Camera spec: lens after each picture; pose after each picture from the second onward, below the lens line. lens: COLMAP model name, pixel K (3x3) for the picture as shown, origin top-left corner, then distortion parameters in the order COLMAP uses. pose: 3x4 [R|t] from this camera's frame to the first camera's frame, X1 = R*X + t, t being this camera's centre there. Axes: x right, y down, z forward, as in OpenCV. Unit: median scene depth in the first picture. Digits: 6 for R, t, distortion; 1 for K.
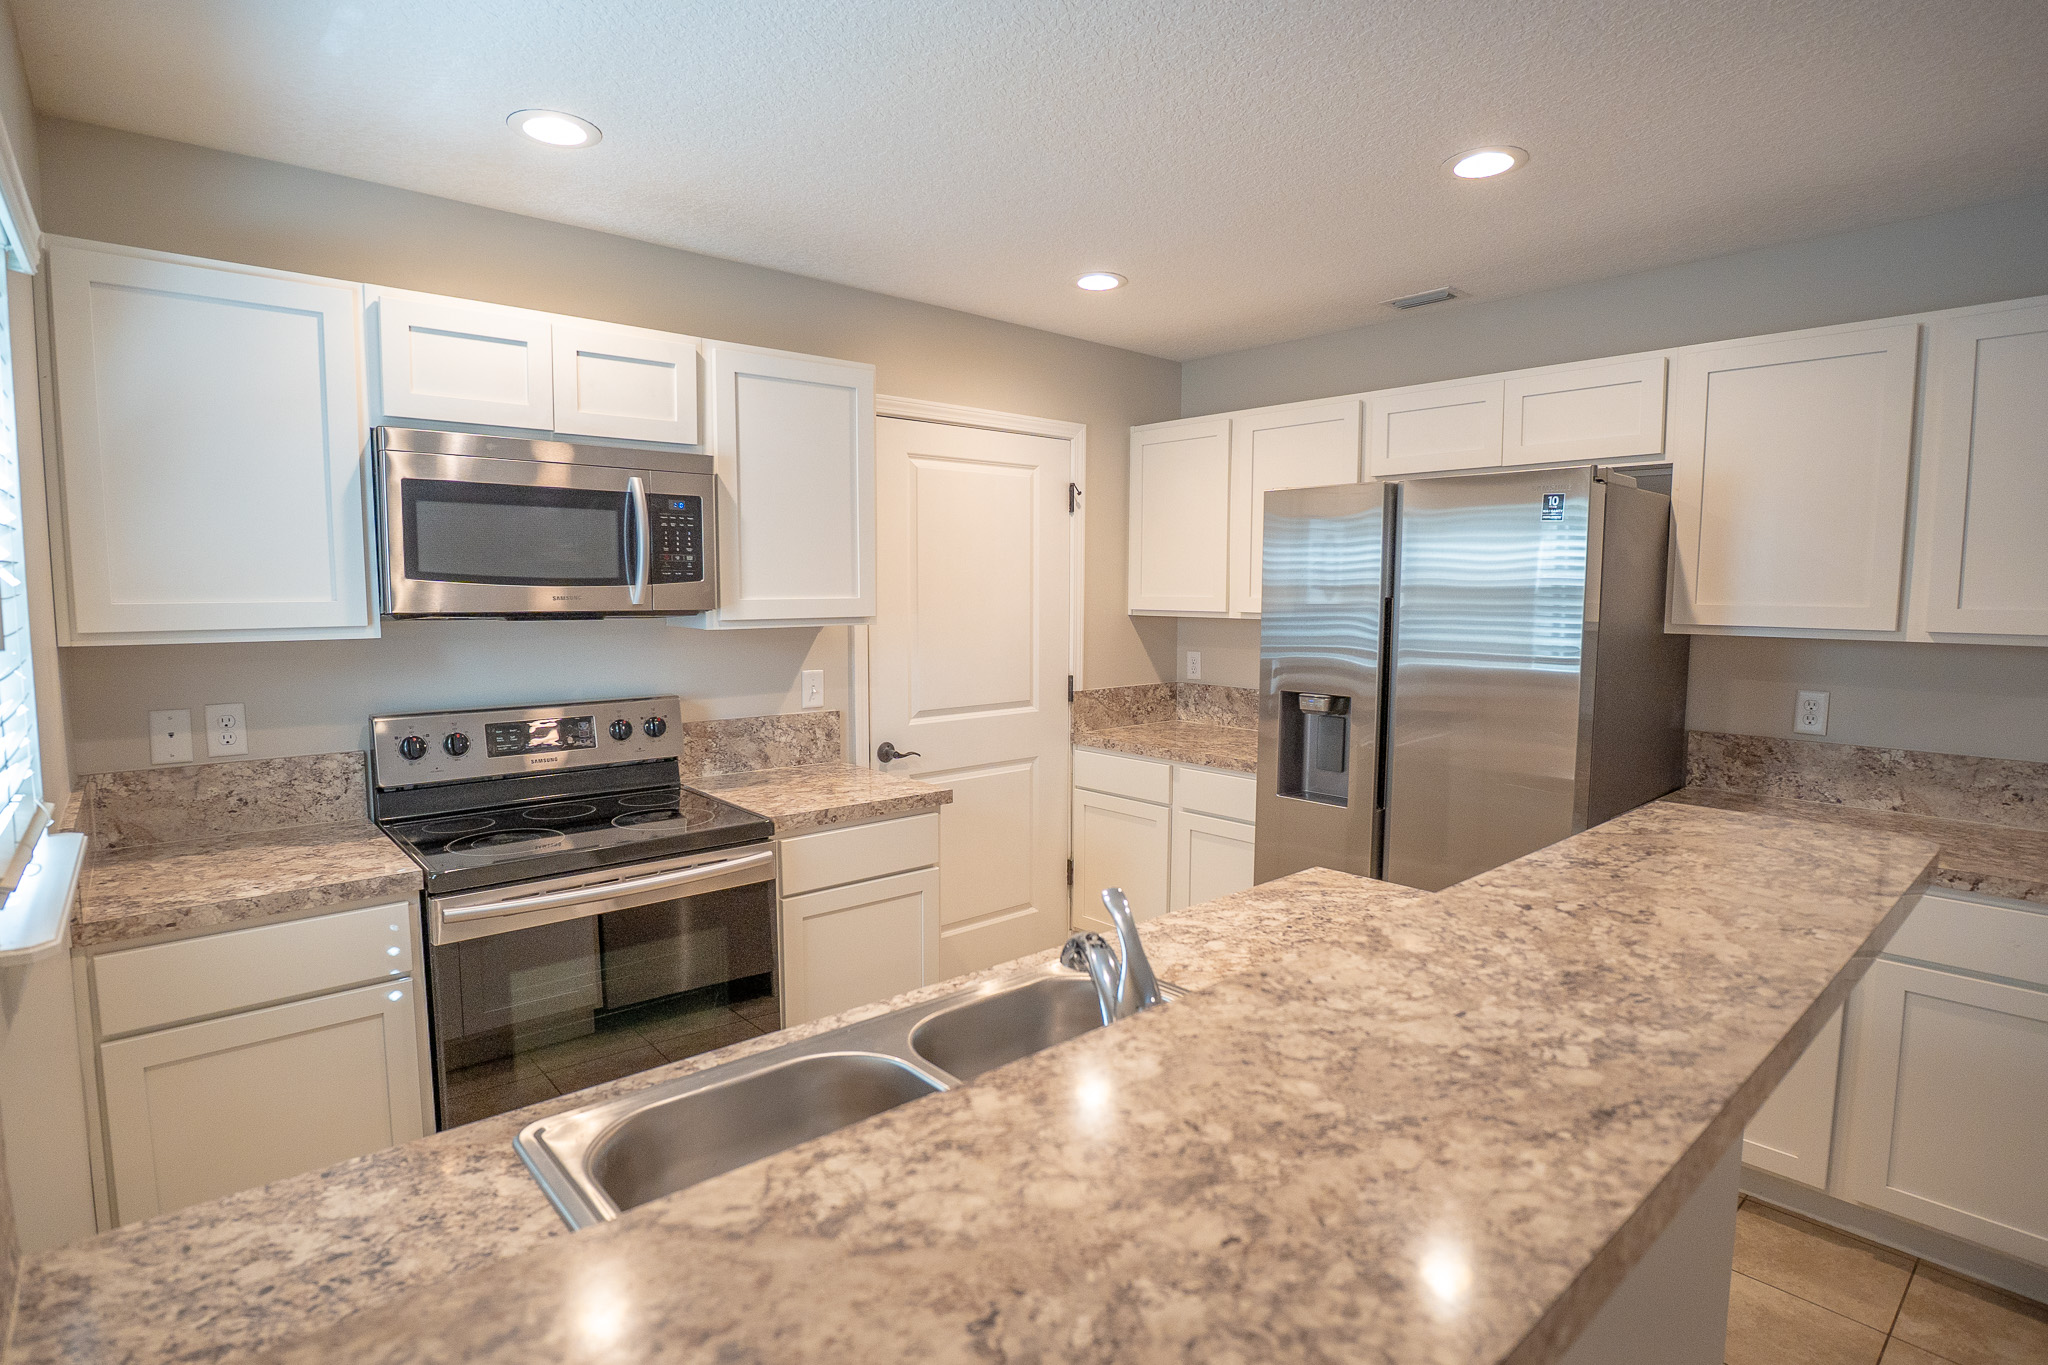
lens RADIAL K [[1054.7, 0, 1027.4], [0, 1054.7, 682.5], [0, 0, 1]] dist [-0.044939, 0.006698]
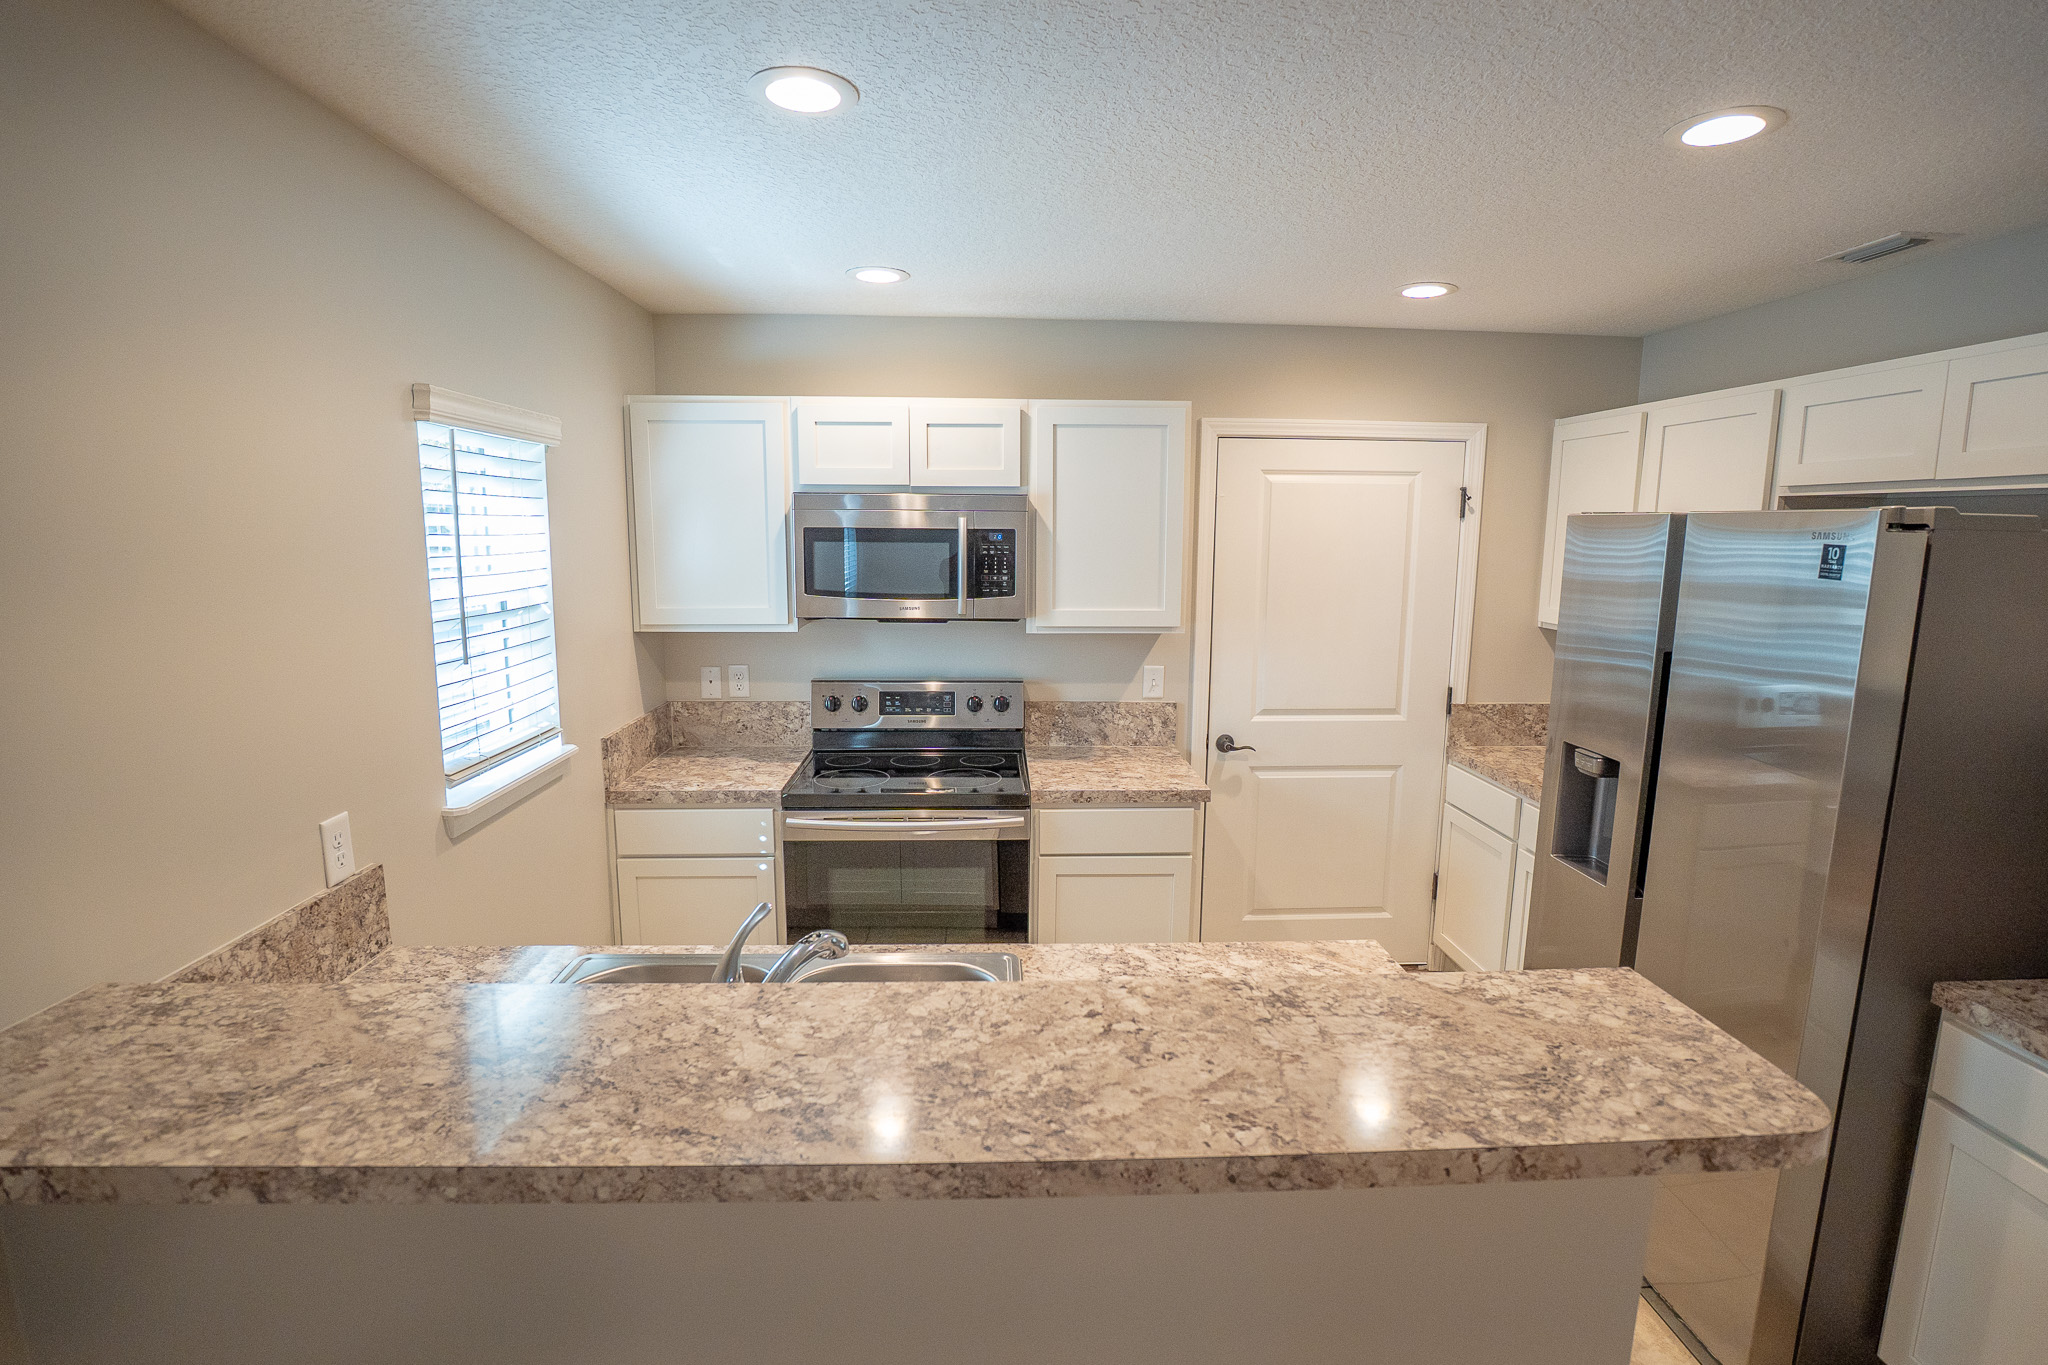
lens RADIAL K [[1054.7, 0, 1092.8], [0, 1054.7, 668.5], [0, 0, 1]] dist [-0.044939, 0.006698]
pose [[0.771165, 0.099000, -0.628890, 0.599881], [-0.061555, 0.994802, 0.081121, -0.125162], [0.633652, -0.023846, 0.773250, 0.079628]]
